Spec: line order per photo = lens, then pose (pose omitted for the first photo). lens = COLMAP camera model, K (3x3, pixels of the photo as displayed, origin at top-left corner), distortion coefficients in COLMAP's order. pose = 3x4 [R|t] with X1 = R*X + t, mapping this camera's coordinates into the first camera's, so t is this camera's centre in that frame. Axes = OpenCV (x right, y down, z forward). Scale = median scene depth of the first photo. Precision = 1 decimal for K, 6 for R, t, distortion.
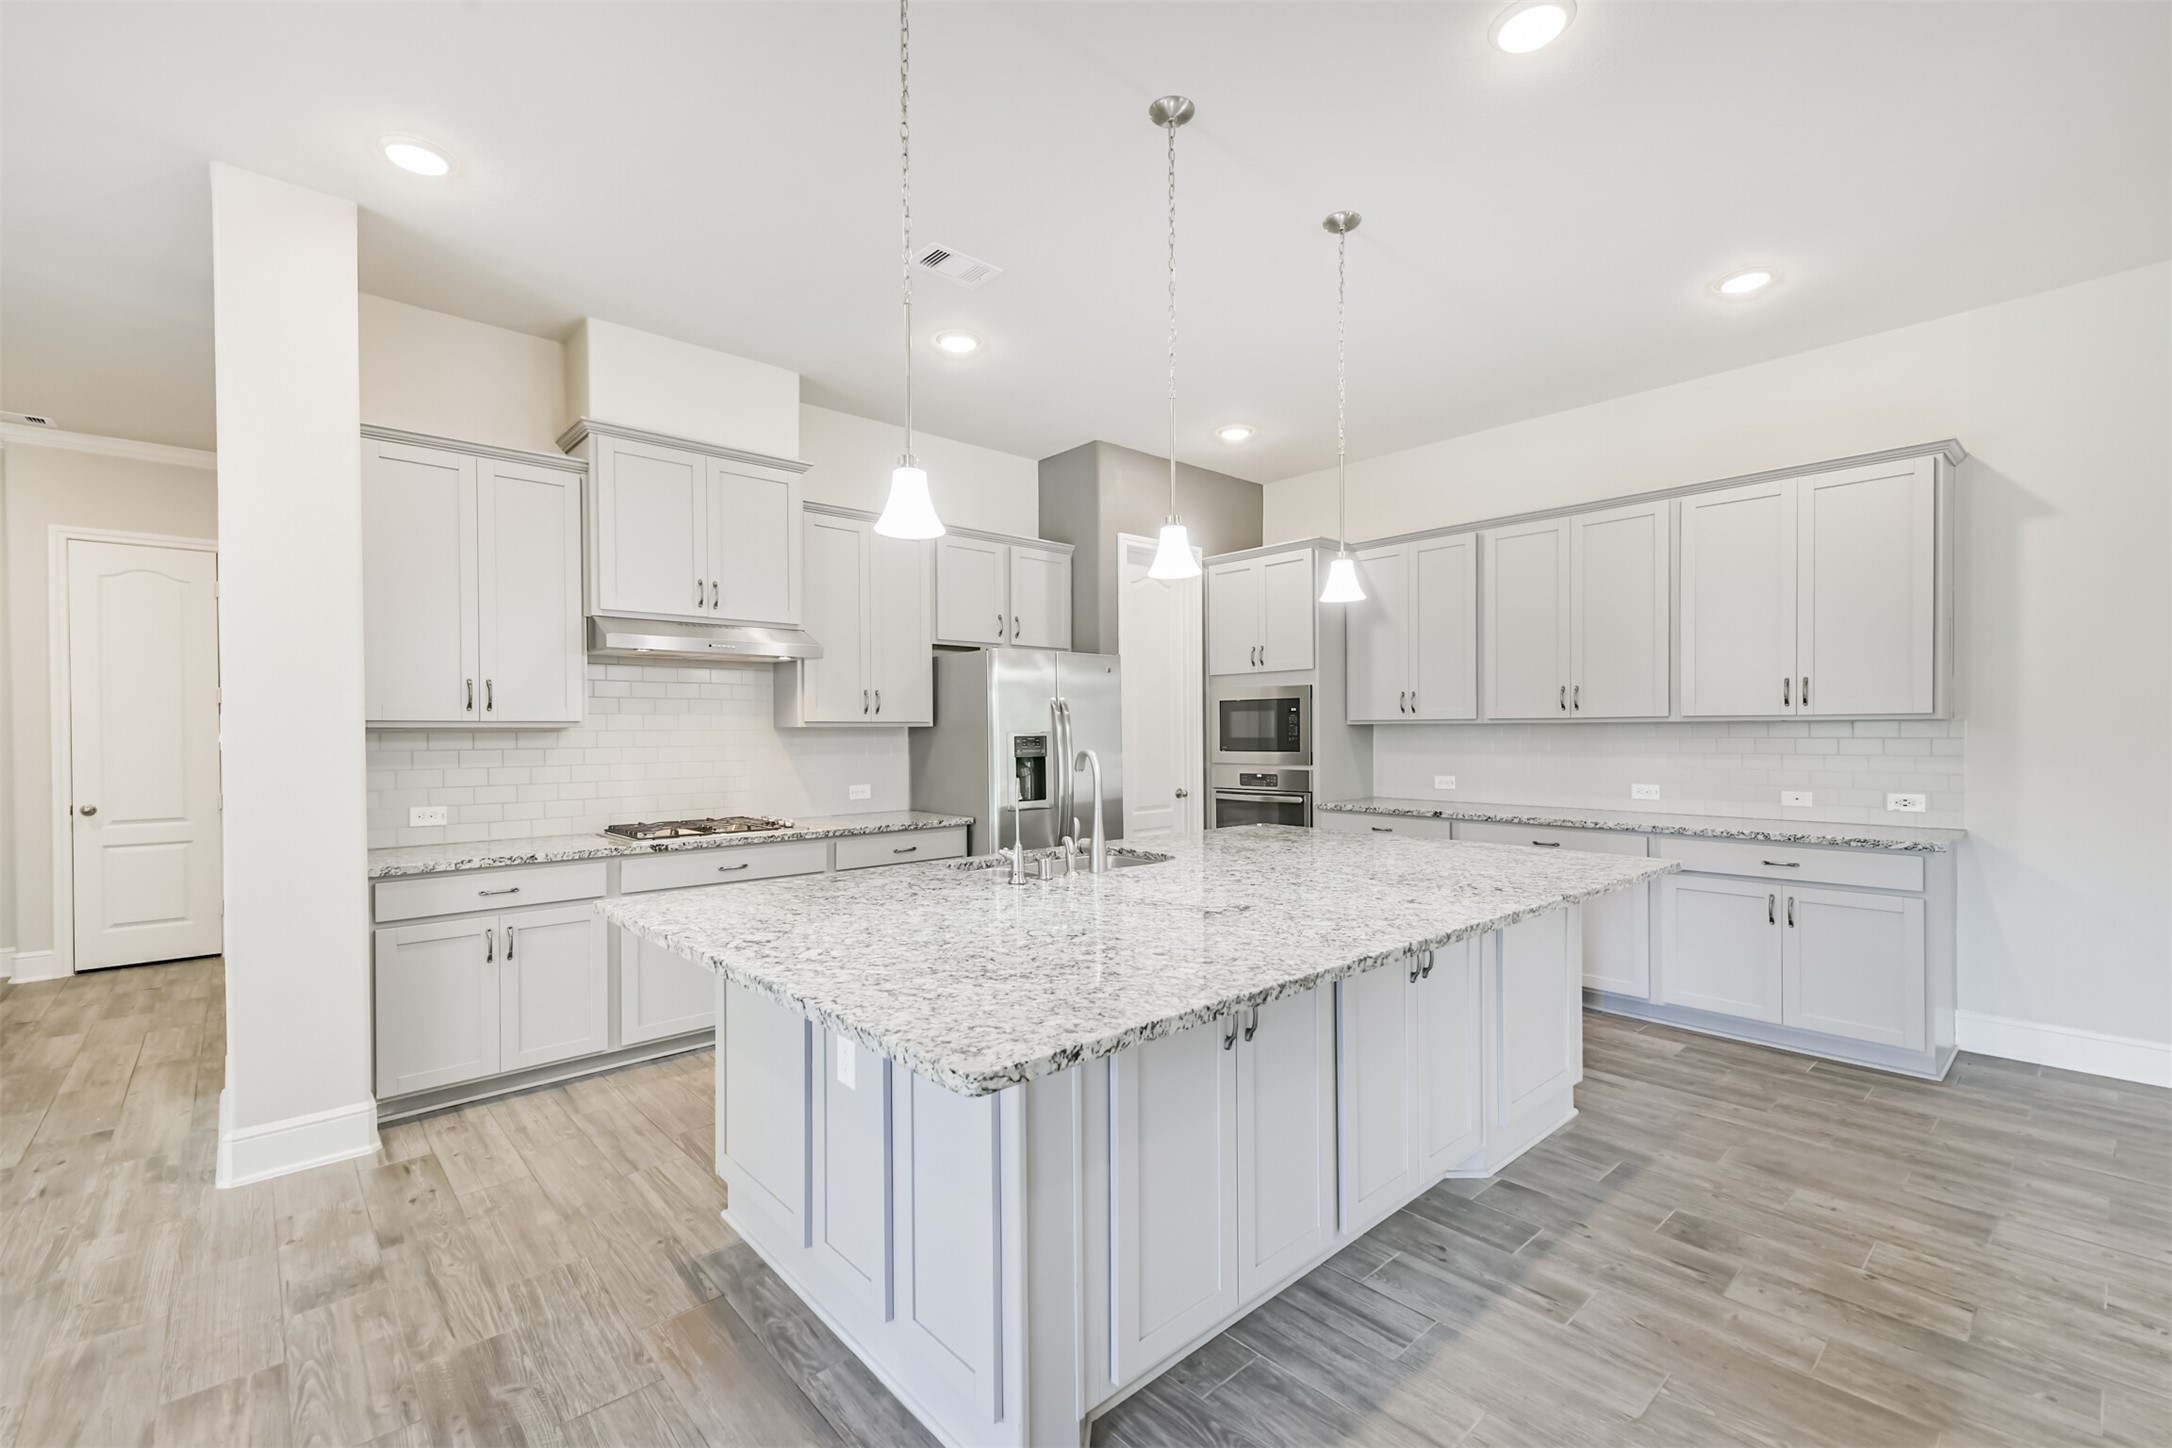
lens RADIAL K [[932.3, 0, 1092.1], [0, 932.3, 743.2], [0, 0, 1]] dist [0.016499, -0.006660]
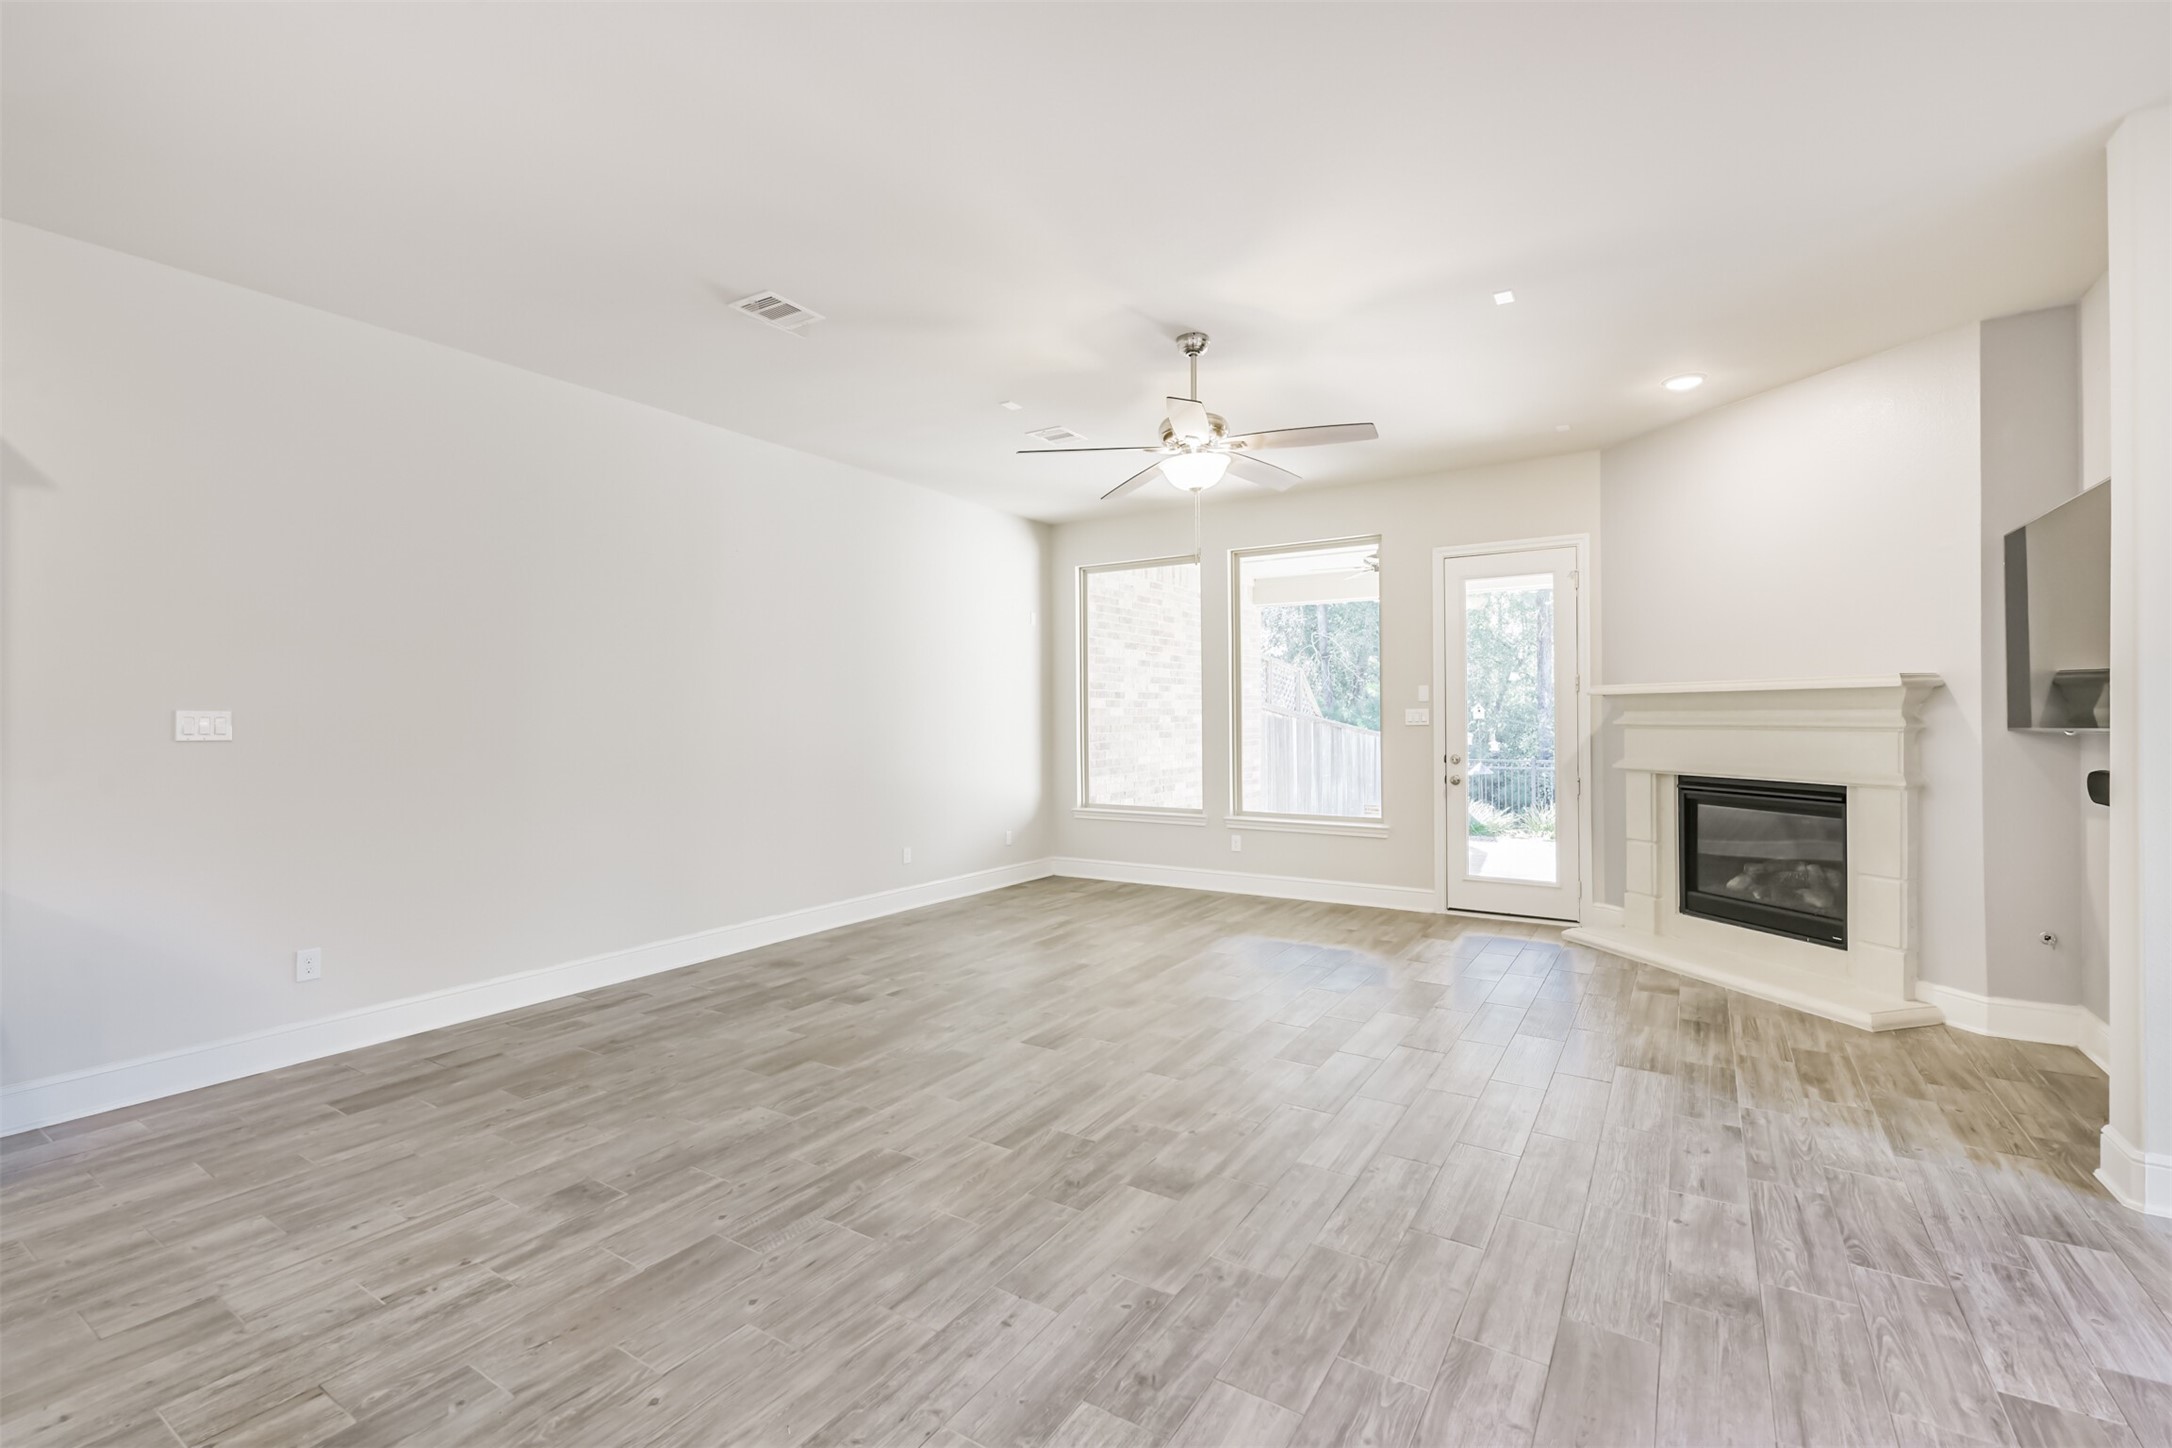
lens RADIAL K [[932.3, 0, 1084.3], [0, 932.3, 713.5], [0, 0, 1]] dist [0.016499, -0.006660]
pose [[-0.255193, 0.012095, 0.966814, -0.079809], [0.018141, 0.999806, -0.007719, -0.013498], [-0.966720, 0.015569, -0.255363, 0.350424]]
